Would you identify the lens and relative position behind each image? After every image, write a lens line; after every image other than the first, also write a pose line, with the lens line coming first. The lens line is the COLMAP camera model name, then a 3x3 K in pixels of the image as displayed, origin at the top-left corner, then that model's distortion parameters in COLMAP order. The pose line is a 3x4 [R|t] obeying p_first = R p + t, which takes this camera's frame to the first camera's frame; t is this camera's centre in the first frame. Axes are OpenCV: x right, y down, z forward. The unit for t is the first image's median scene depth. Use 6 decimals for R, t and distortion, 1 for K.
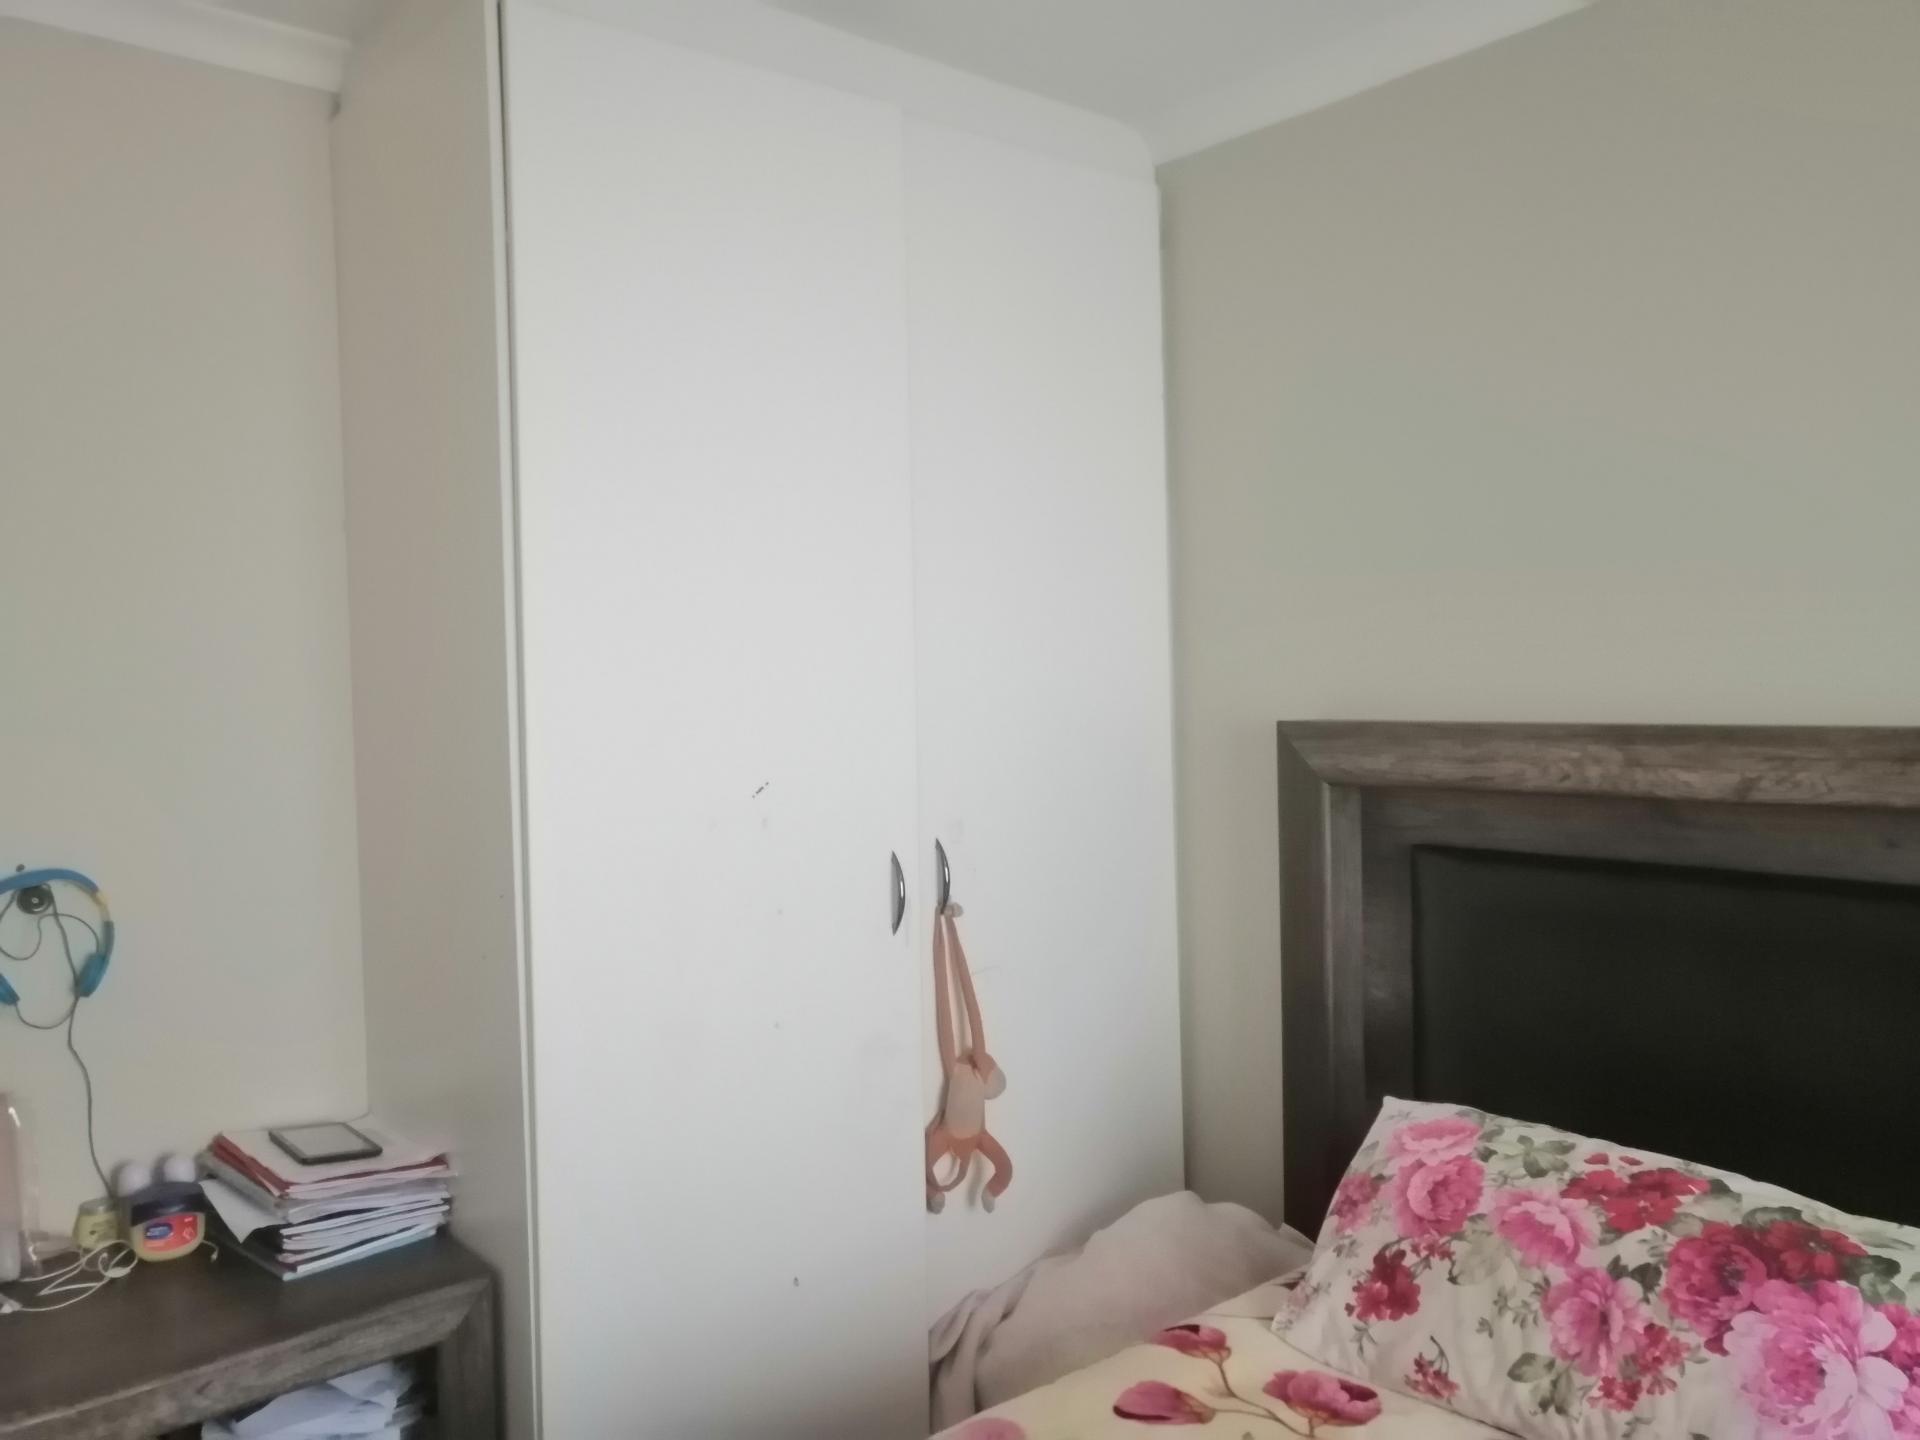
lens RADIAL K [[1470.9, 0, 960.7], [0, 1470.9, 710.5], [0, 0, 1]] dist [-0.012272, 0.031770]
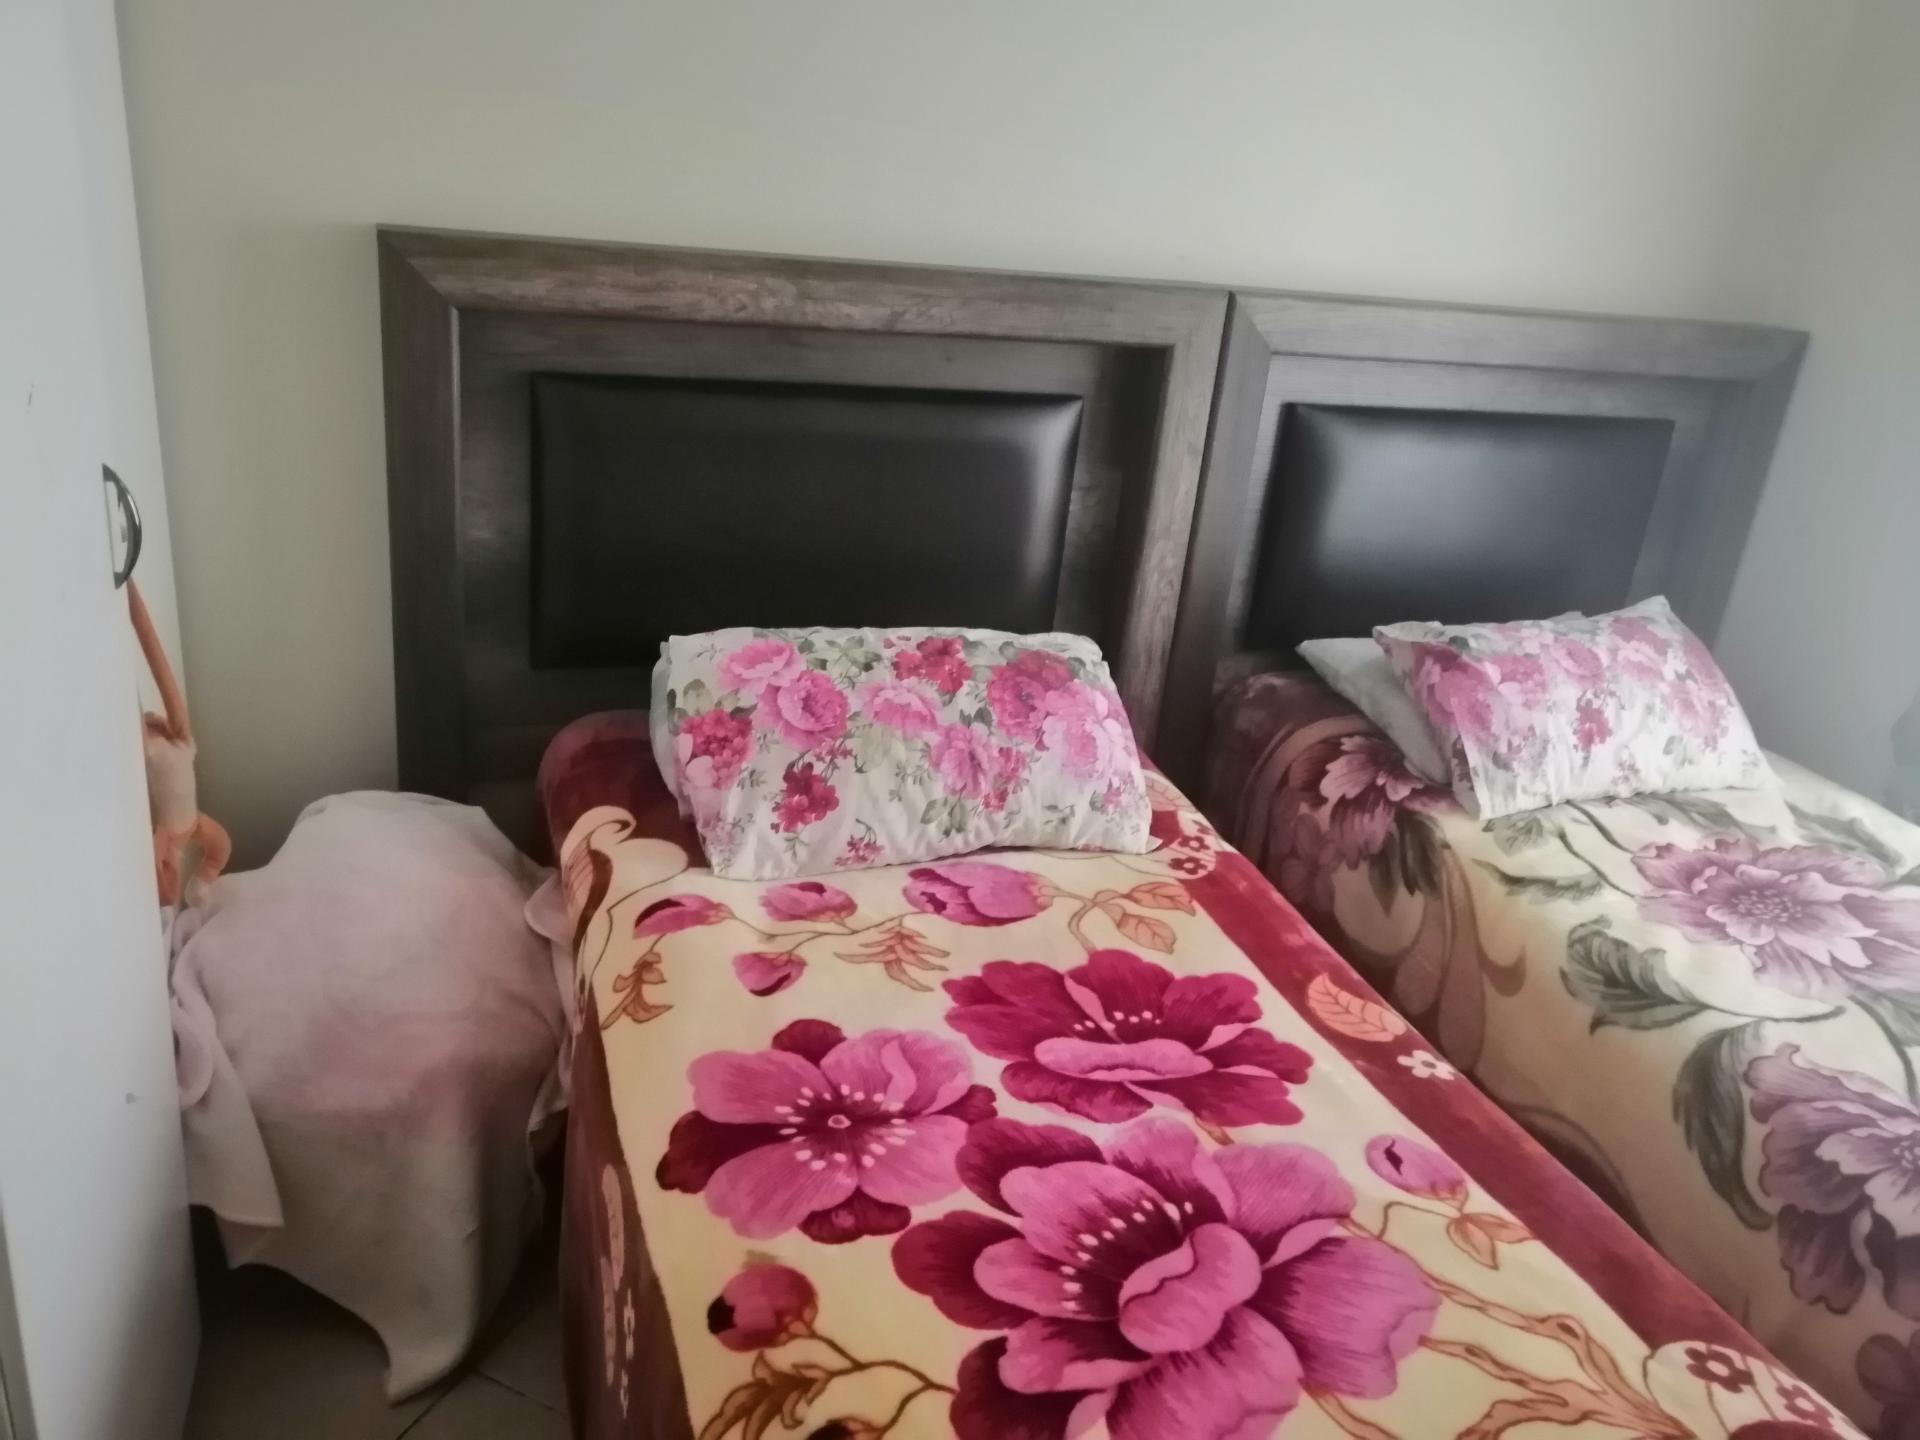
lens RADIAL K [[1470.9, 0, 960.7], [0, 1470.9, 710.5], [0, 0, 1]] dist [-0.012272, 0.031770]
pose [[0.347375, -0.296626, 0.889575, -0.666117], [-0.088271, 0.934095, 0.345940, -0.075854], [-0.933562, -0.198695, 0.298298, 0.562977]]
